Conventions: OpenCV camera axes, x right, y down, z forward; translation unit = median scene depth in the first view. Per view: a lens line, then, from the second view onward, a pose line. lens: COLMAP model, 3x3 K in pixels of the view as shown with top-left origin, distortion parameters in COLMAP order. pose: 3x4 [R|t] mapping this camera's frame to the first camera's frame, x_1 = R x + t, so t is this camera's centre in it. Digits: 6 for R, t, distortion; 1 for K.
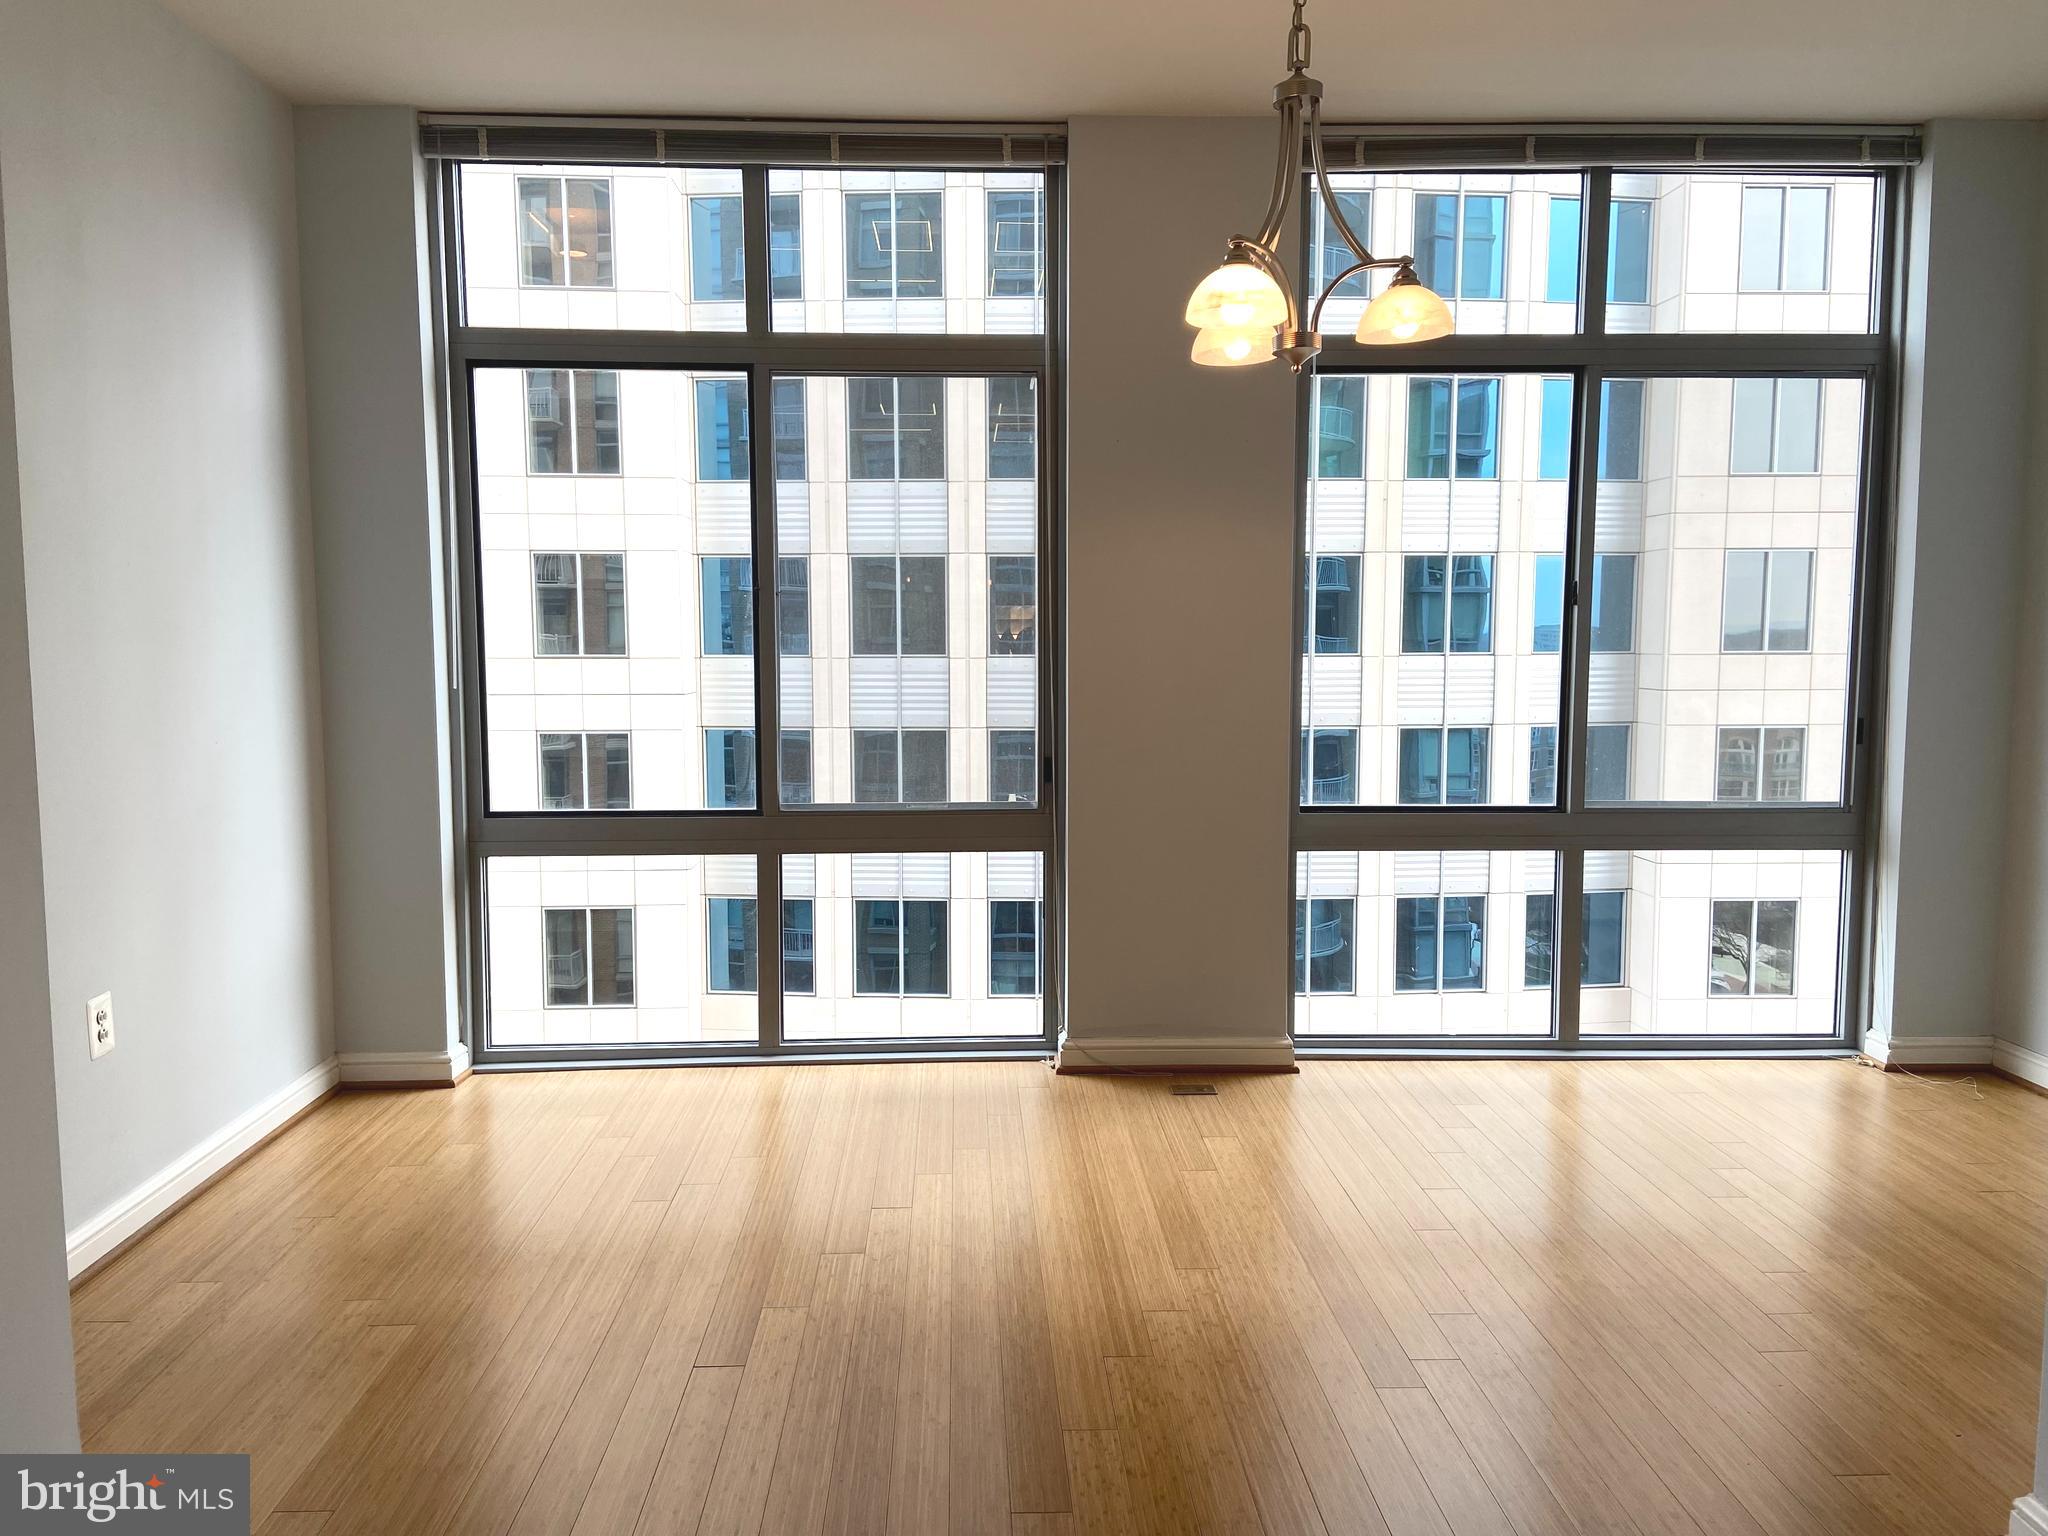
lens RADIAL K [[1576.7, 0, 1024.5], [0, 1576.7, 774.5], [0, 0, 1]] dist [0.033049, -0.027238]
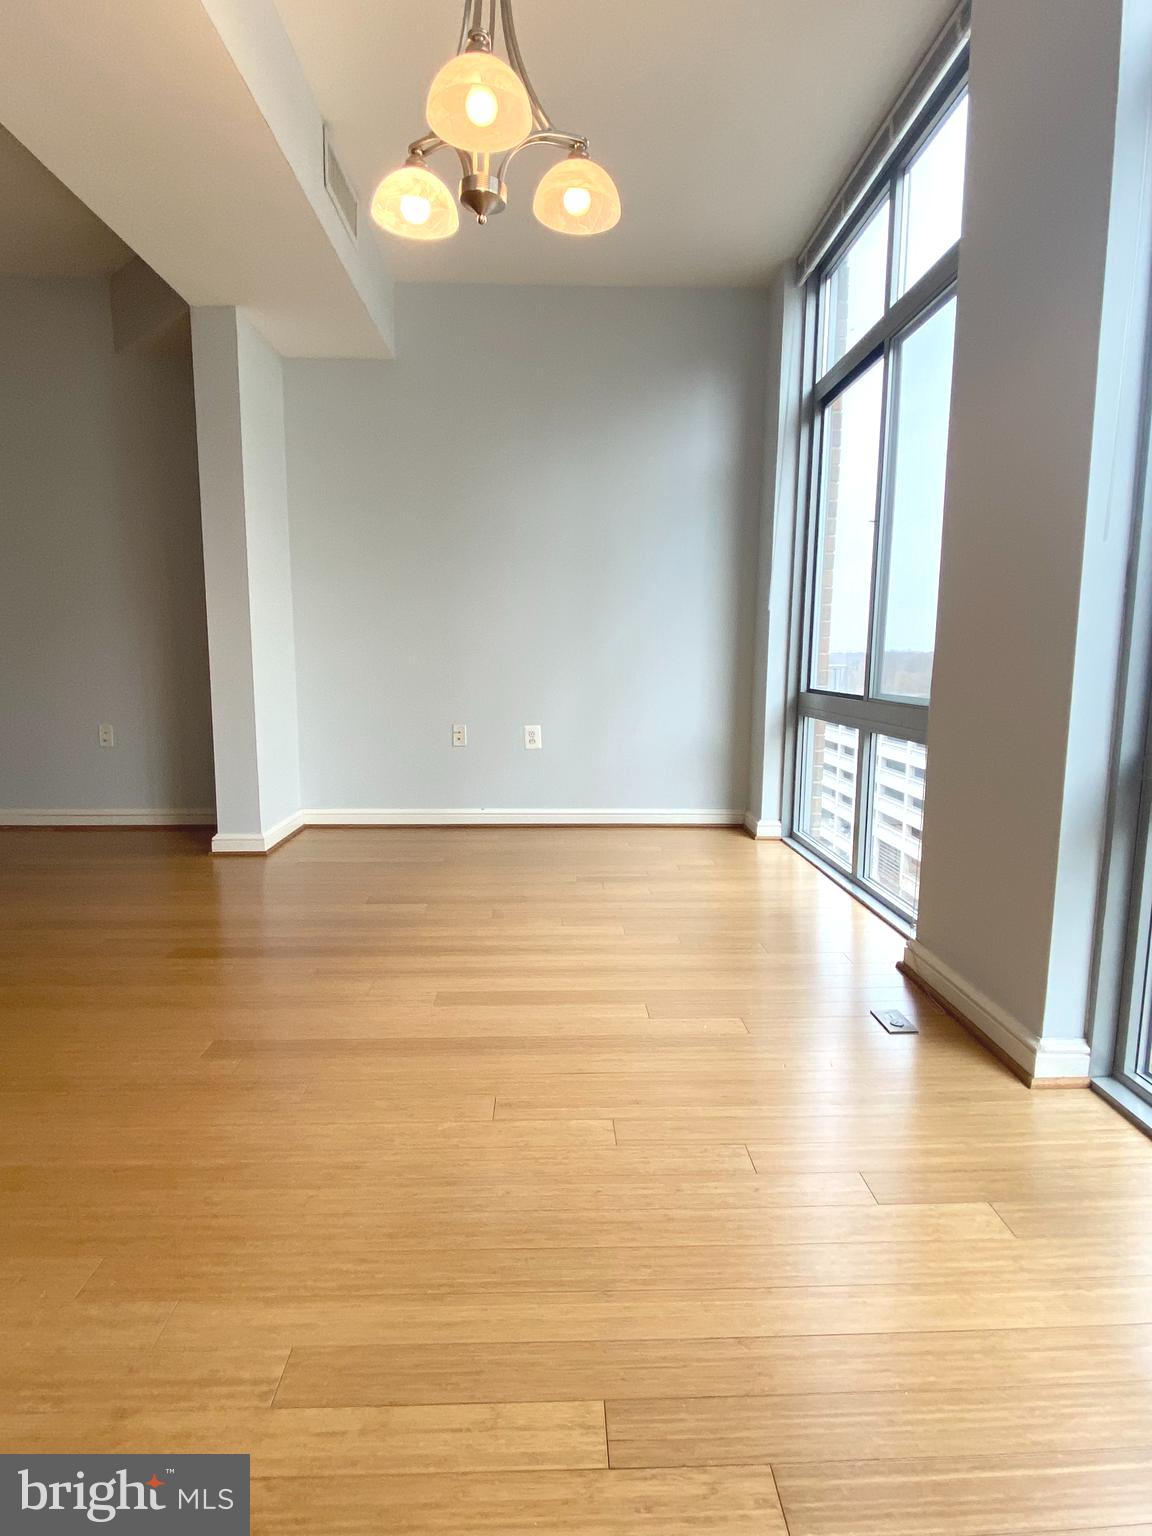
lens RADIAL K [[840.4, 0, 579.8], [0, 840.4, 759.2], [0, 0, 1]] dist [-0.001921, -0.000296]
pose [[0.001678, 0.130781, -0.991410, 0.681875], [-0.108341, 0.985599, 0.129831, 0.010330], [0.994112, 0.107192, 0.015822, 0.957066]]
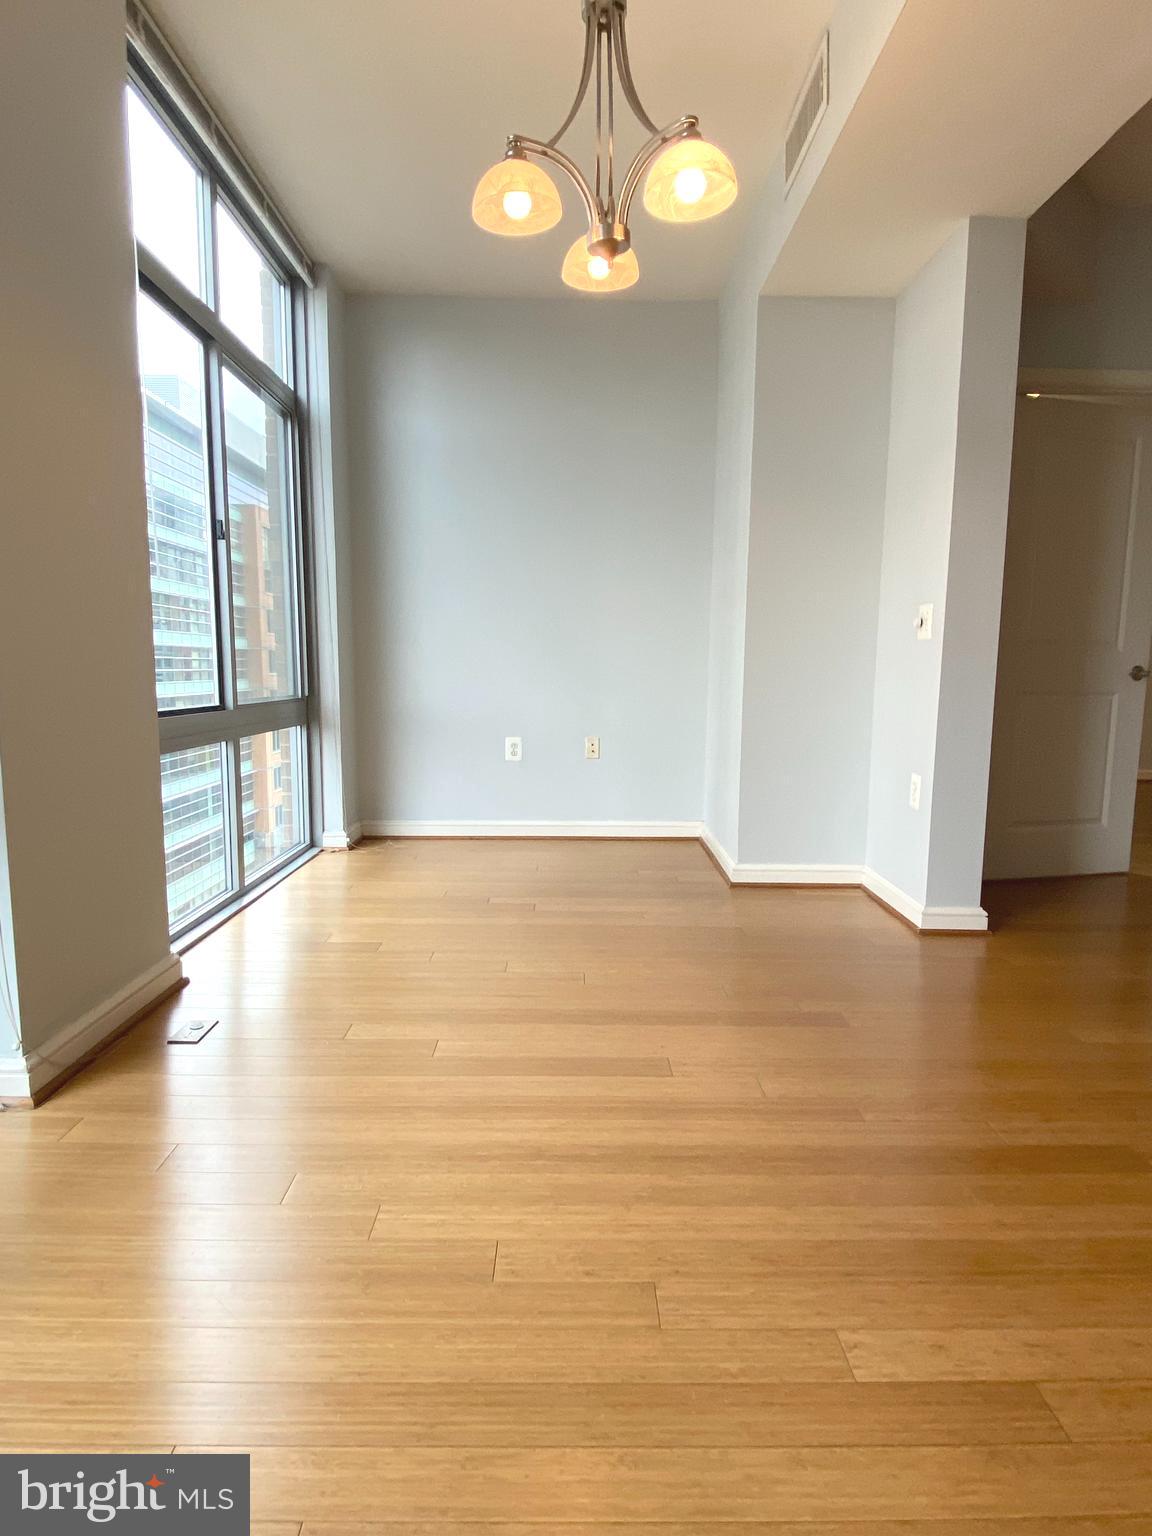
lens RADIAL K [[840.4, 0, 580.0], [0, 840.4, 775.6], [0, 0, 1]] dist [-0.001921, -0.000296]
pose [[0.022249, -0.127599, 0.991576, -0.408546], [0.084742, 0.988493, 0.125300, 0.020814], [-0.996155, 0.081240, 0.032806, 0.905368]]
